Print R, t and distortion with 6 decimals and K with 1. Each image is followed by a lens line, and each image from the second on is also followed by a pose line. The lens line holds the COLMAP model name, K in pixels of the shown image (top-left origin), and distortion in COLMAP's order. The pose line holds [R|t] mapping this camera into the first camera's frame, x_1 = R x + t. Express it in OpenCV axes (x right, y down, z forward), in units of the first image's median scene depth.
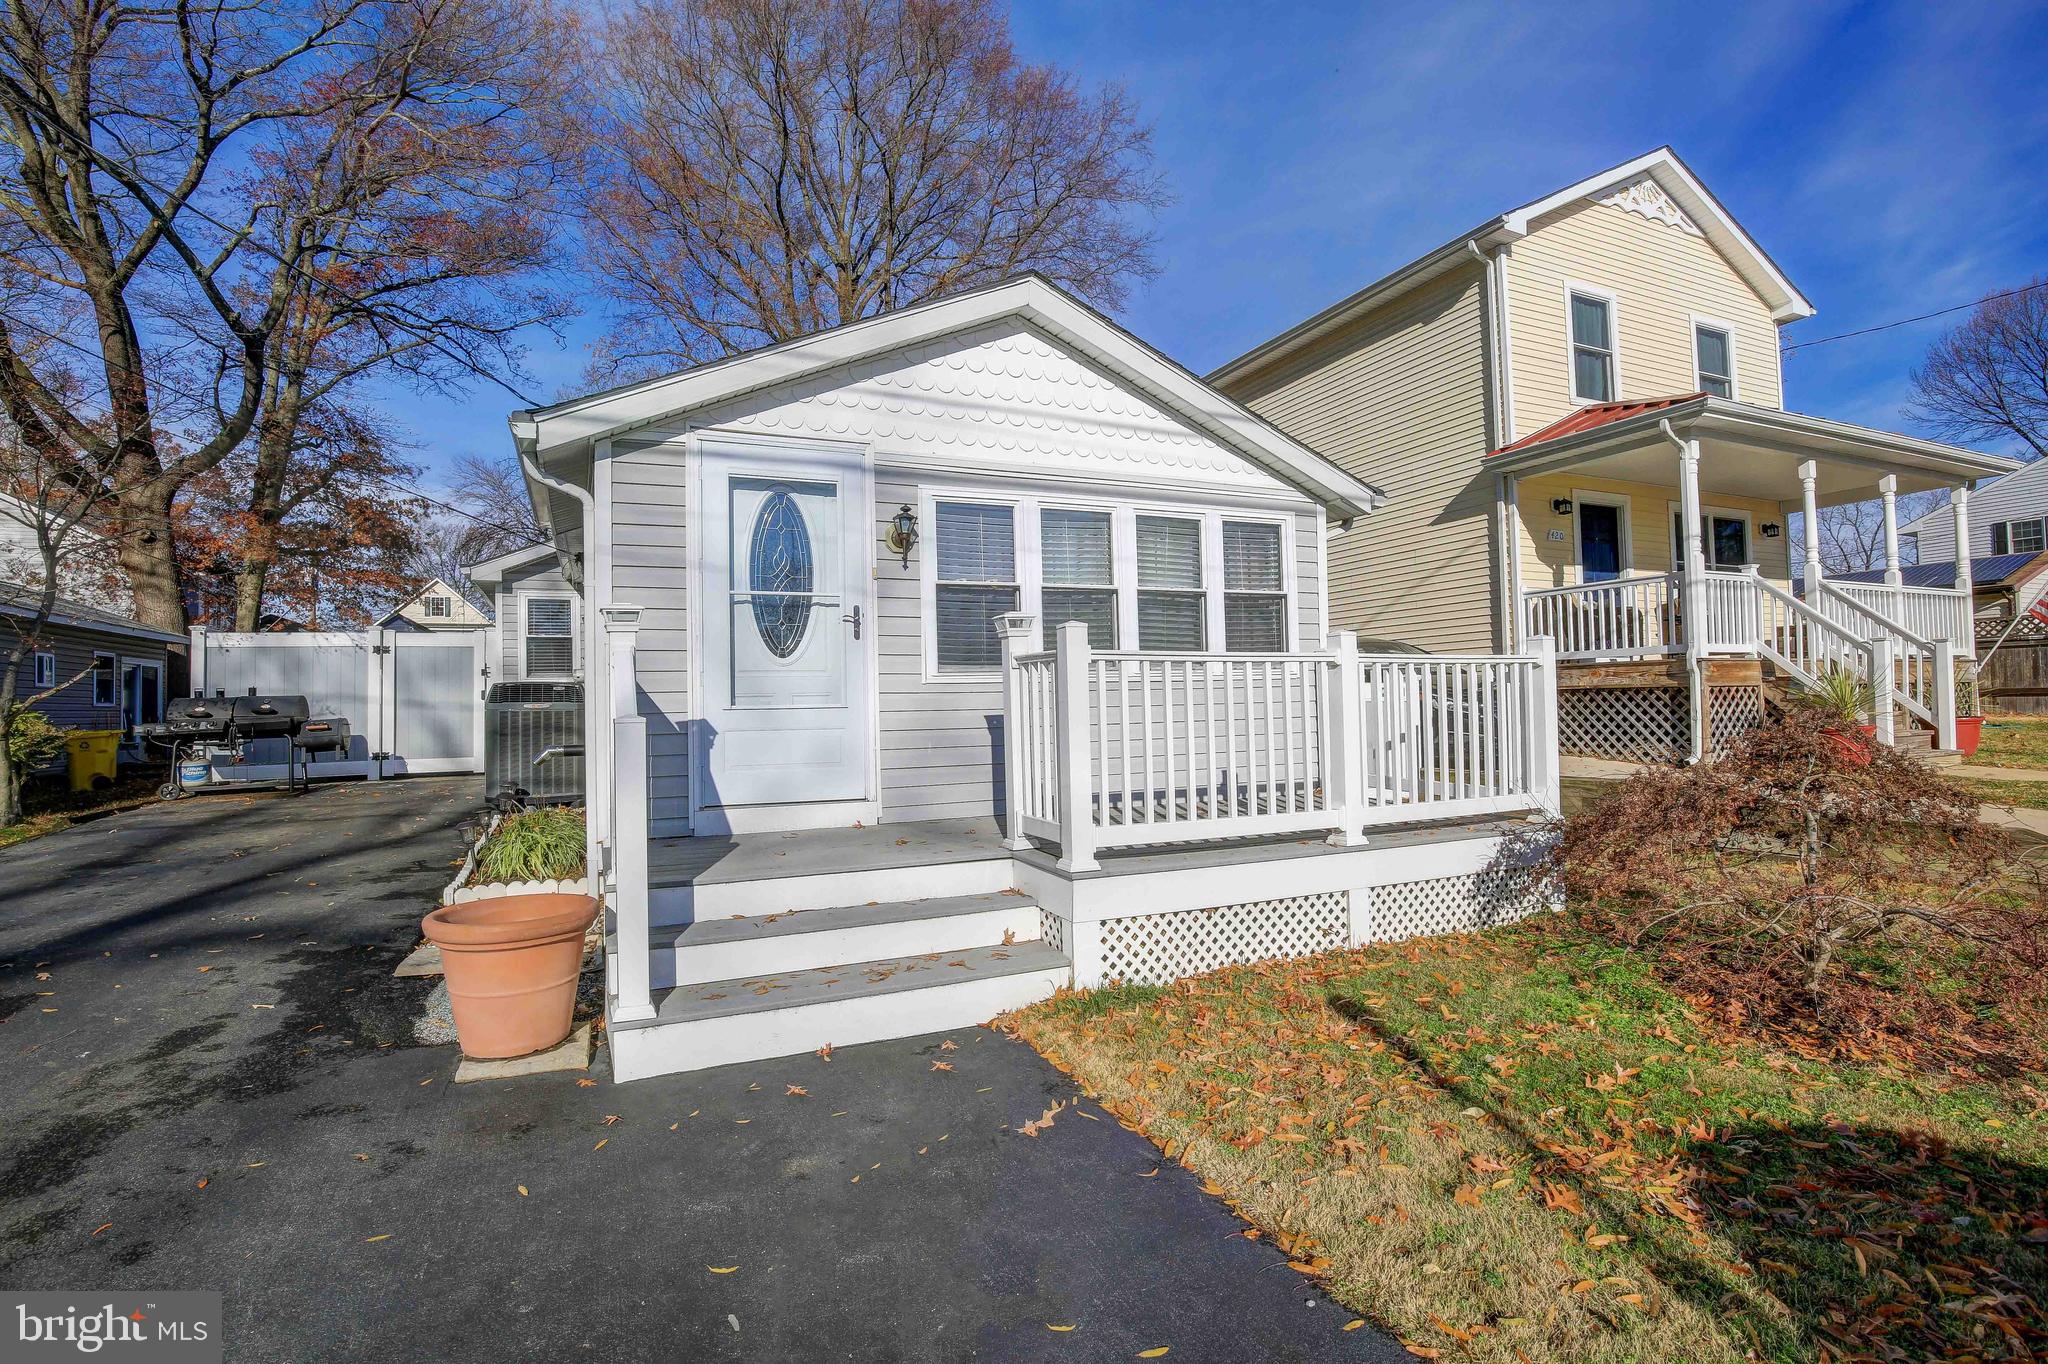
lens RADIAL K [[942.9, 0, 1021.4], [0, 942.9, 677.5], [0, 0, 1]] dist [-0.031689, 0.001500]
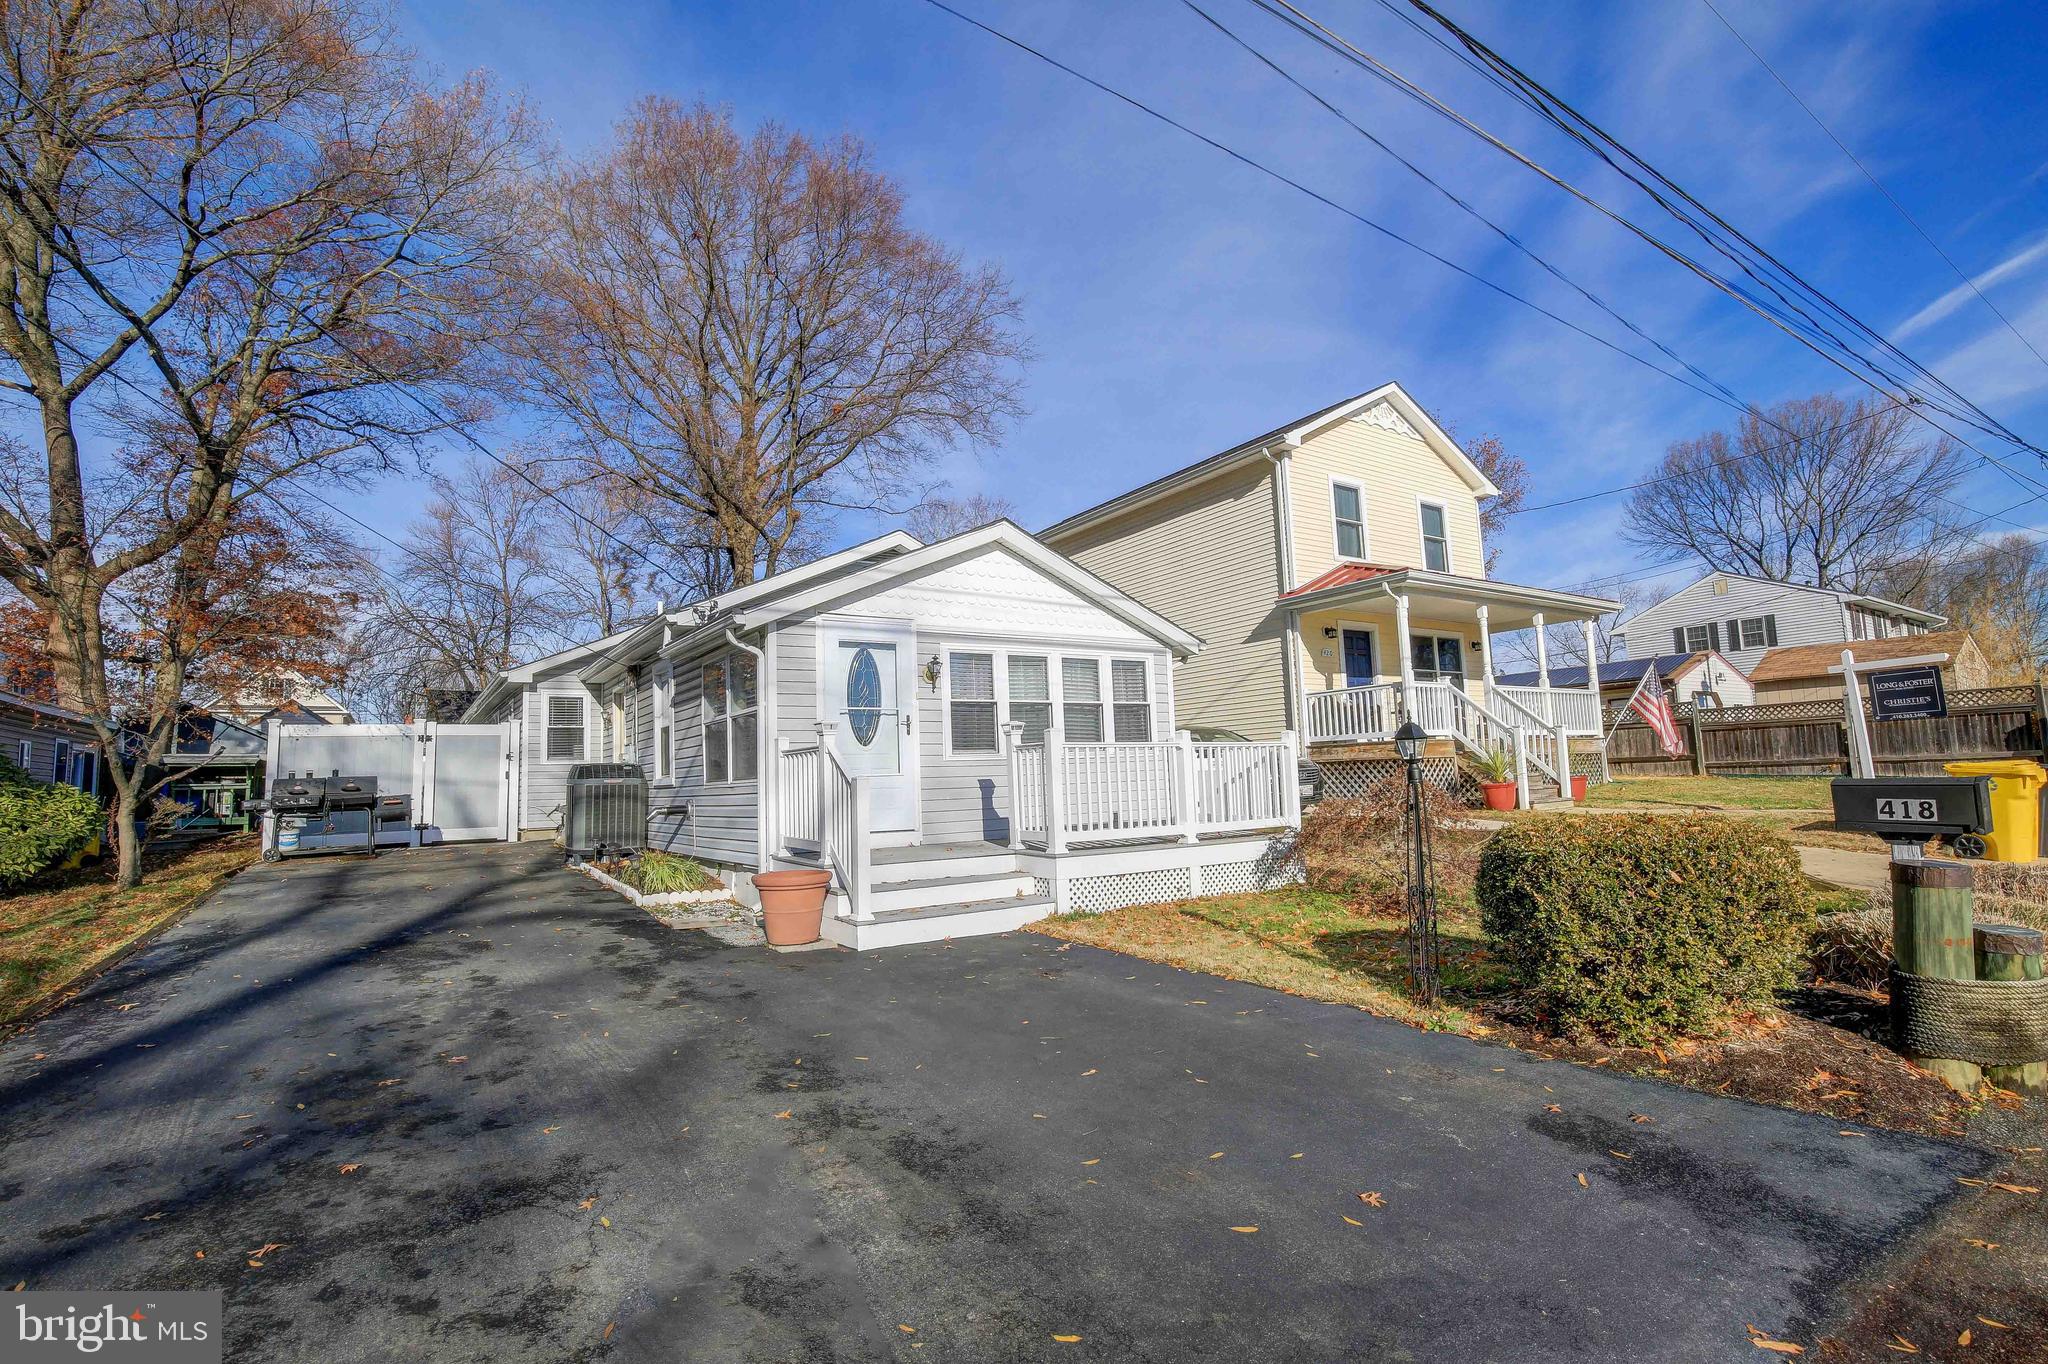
lens RADIAL K [[942.9, 0, 1027.8], [0, 942.9, 678.7], [0, 0, 1]] dist [-0.031689, 0.001500]
pose [[0.986227, 0.004011, 0.165350, -0.138214], [0.009734, 0.996566, -0.082233, 0.000225], [-0.165112, 0.082710, 0.982801, -0.403799]]
